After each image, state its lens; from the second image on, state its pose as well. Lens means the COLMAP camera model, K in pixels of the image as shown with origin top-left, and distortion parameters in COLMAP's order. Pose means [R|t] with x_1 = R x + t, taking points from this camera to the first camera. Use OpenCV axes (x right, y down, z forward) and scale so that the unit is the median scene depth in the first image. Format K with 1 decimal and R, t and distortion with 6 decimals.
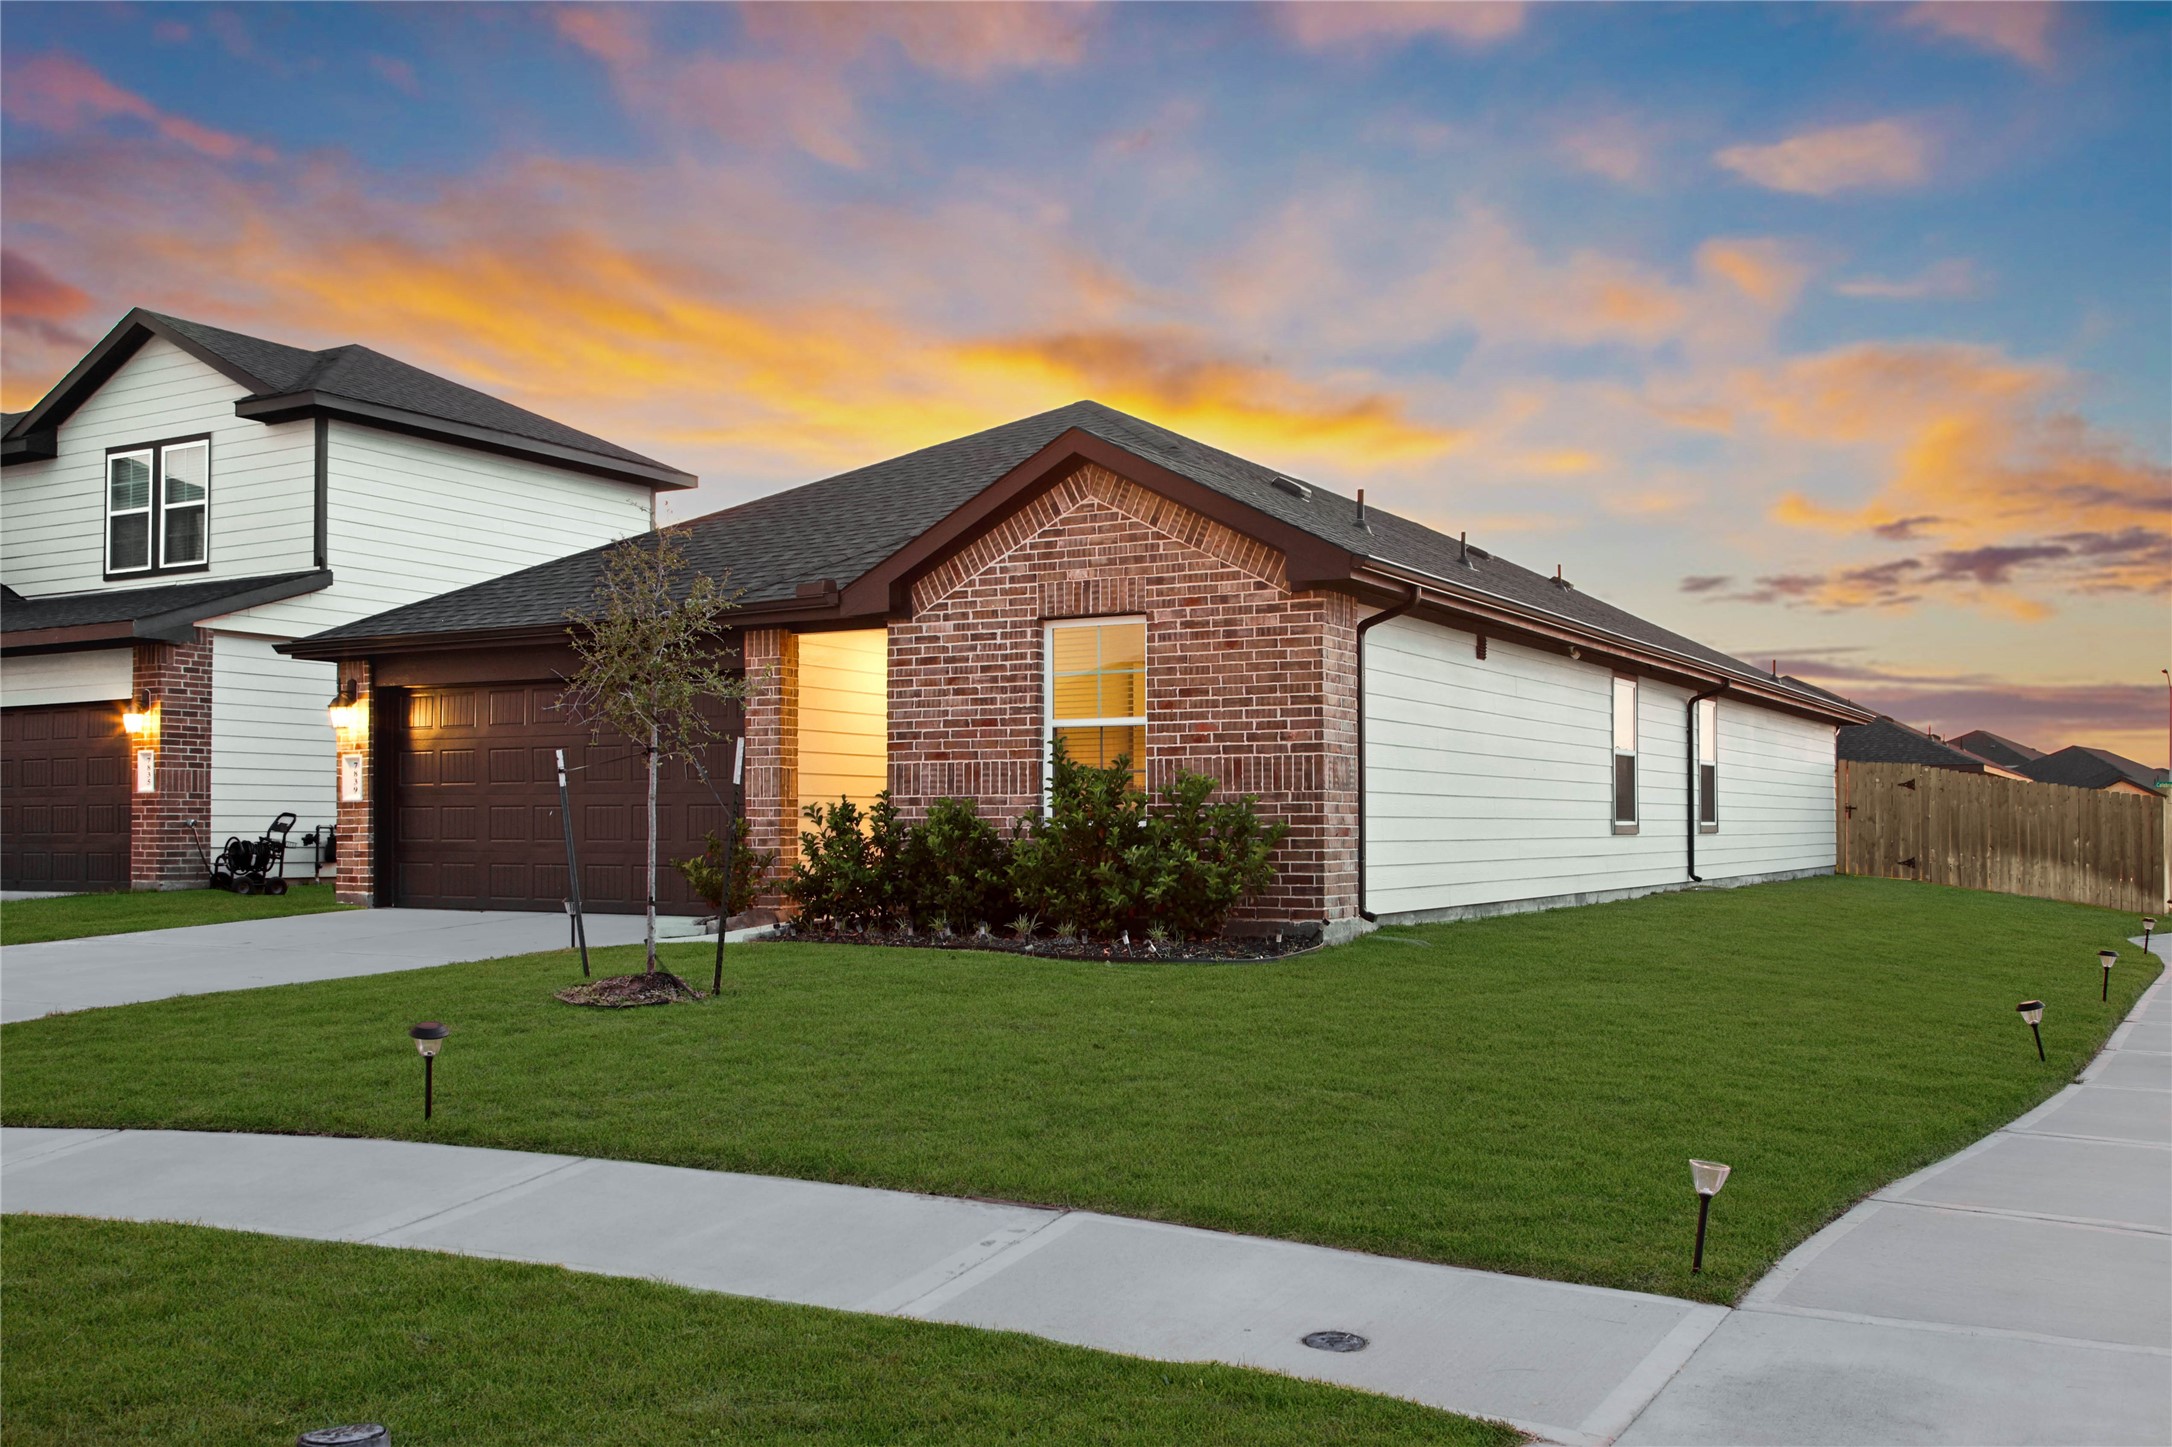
lens RADIAL K [[2023.3, 0, 1092.7], [0, 2023.3, 759.1], [0, 0, 1]] dist [-0.091261, -0.008105]
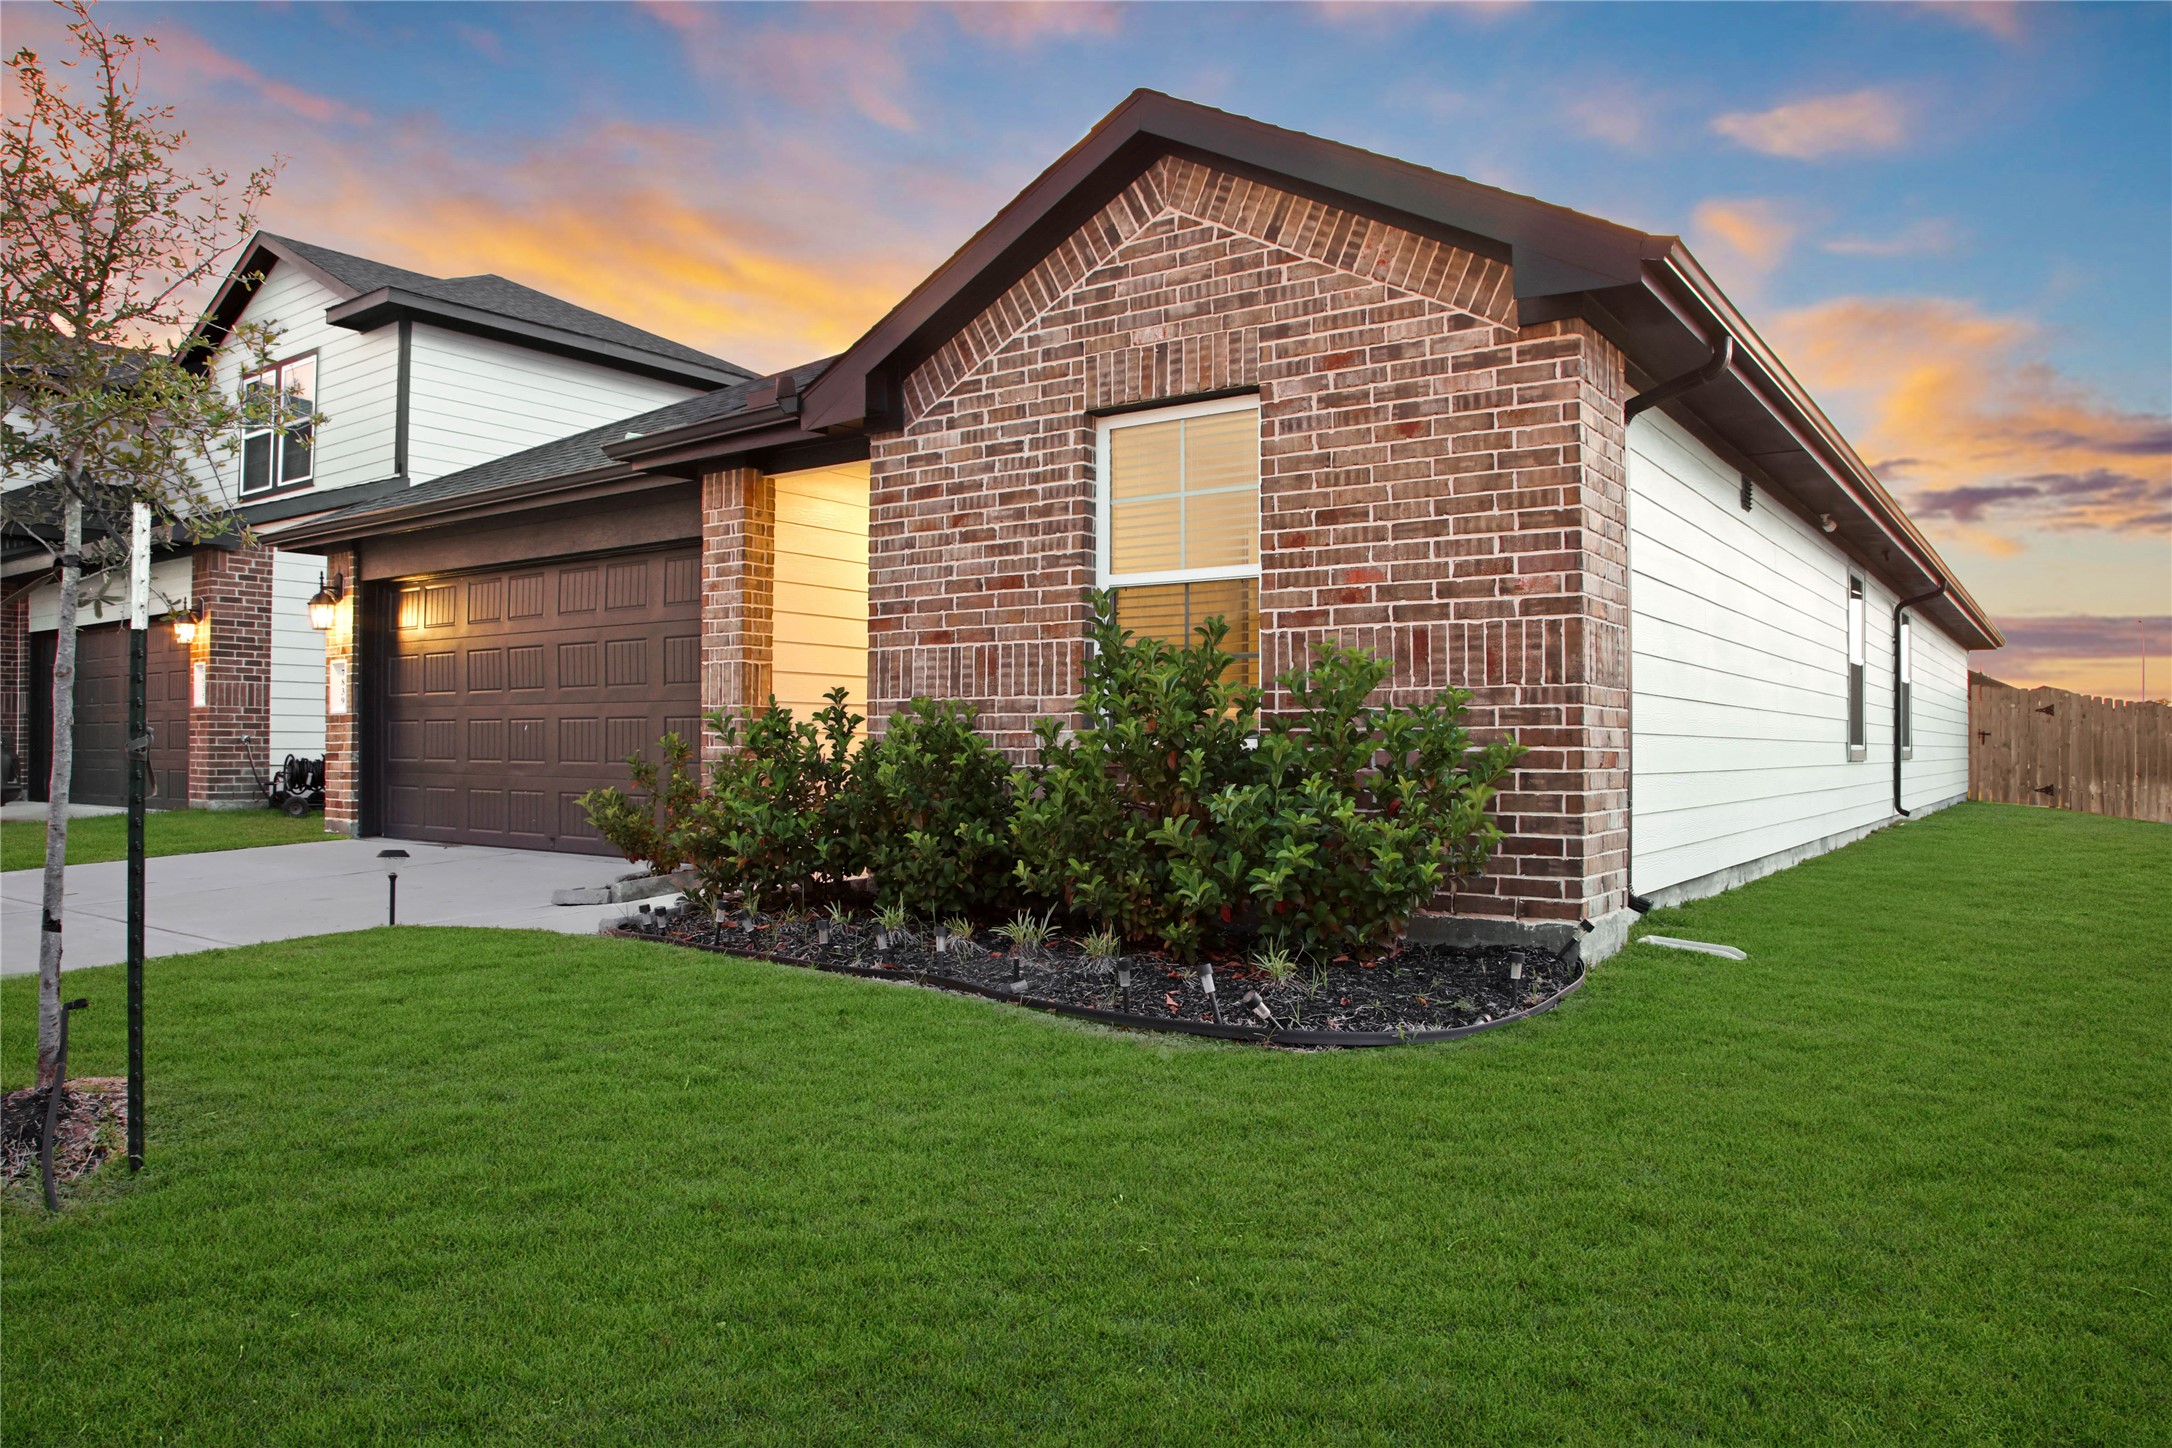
lens RADIAL K [[1481.3, 0, 1086.0], [0, 1481.3, 724.0], [0, 0, 1]] dist [-0.129514, 0.003633]
pose [[0.994841, 0.004280, -0.101360, 0.019044], [-0.002561, 0.999851, 0.017083, 0.018220], [0.101418, -0.016735, 0.994703, 0.541329]]
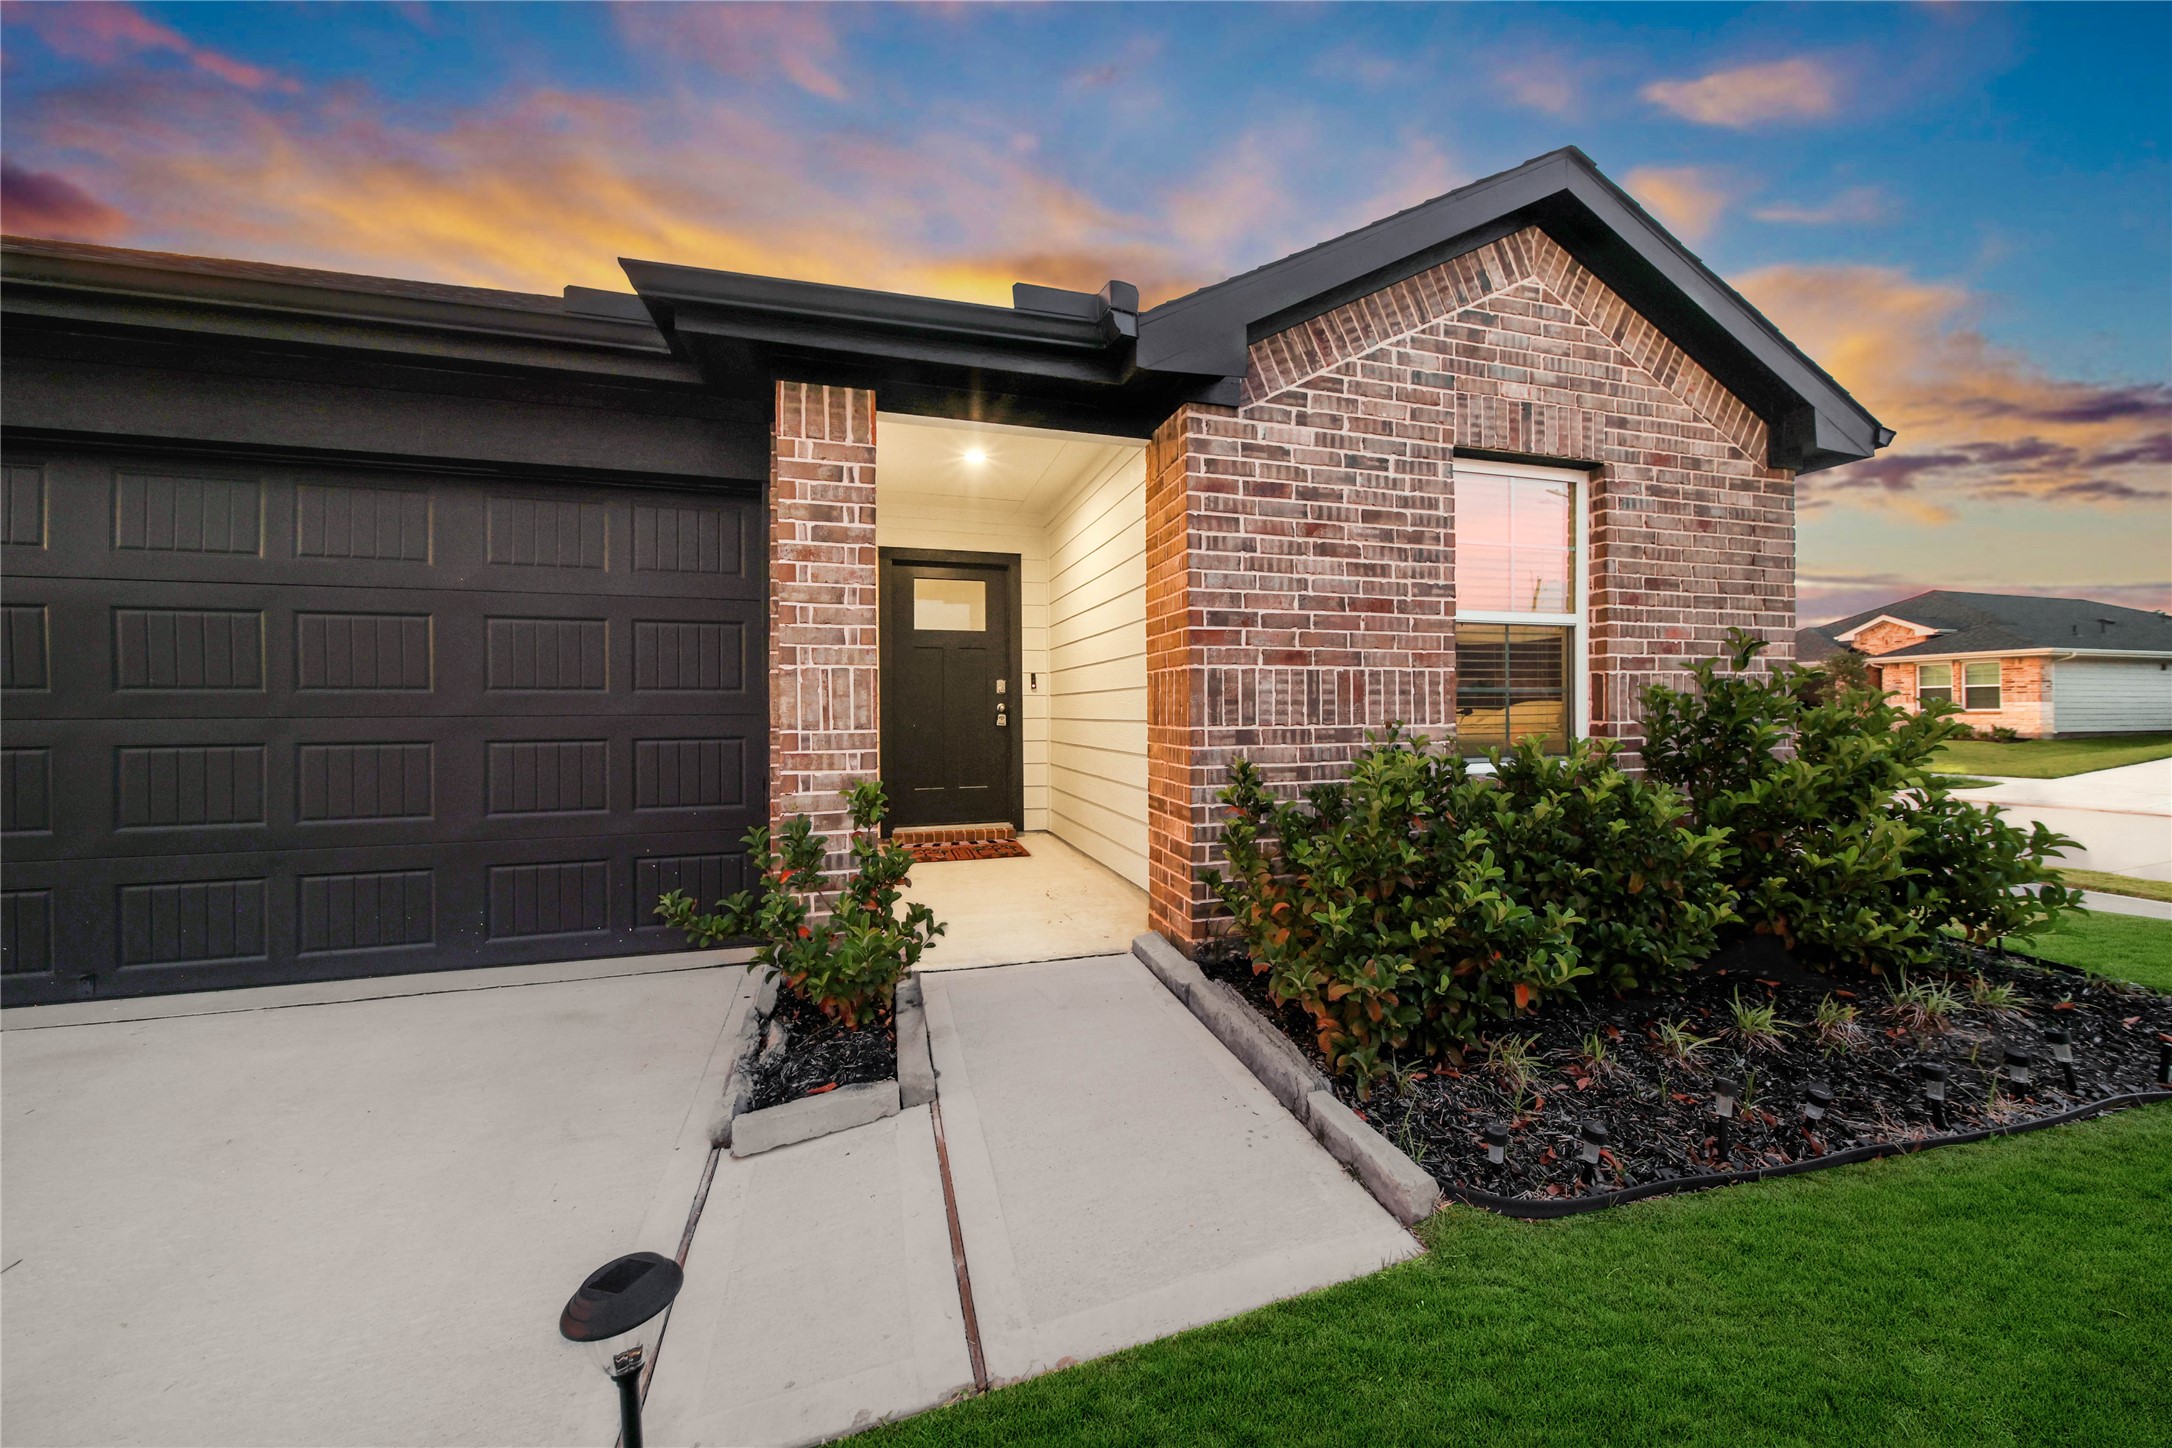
lens RADIAL K [[772.2, 0, 1092.2], [0, 772.2, 710.6], [0, 0, 1]] dist [-0.000392, -0.000023]
pose [[0.688690, -0.000760, 0.725056, -0.278261], [-0.018469, 0.999657, 0.018590, 0.010621], [-0.724821, -0.026194, 0.688439, 0.901557]]
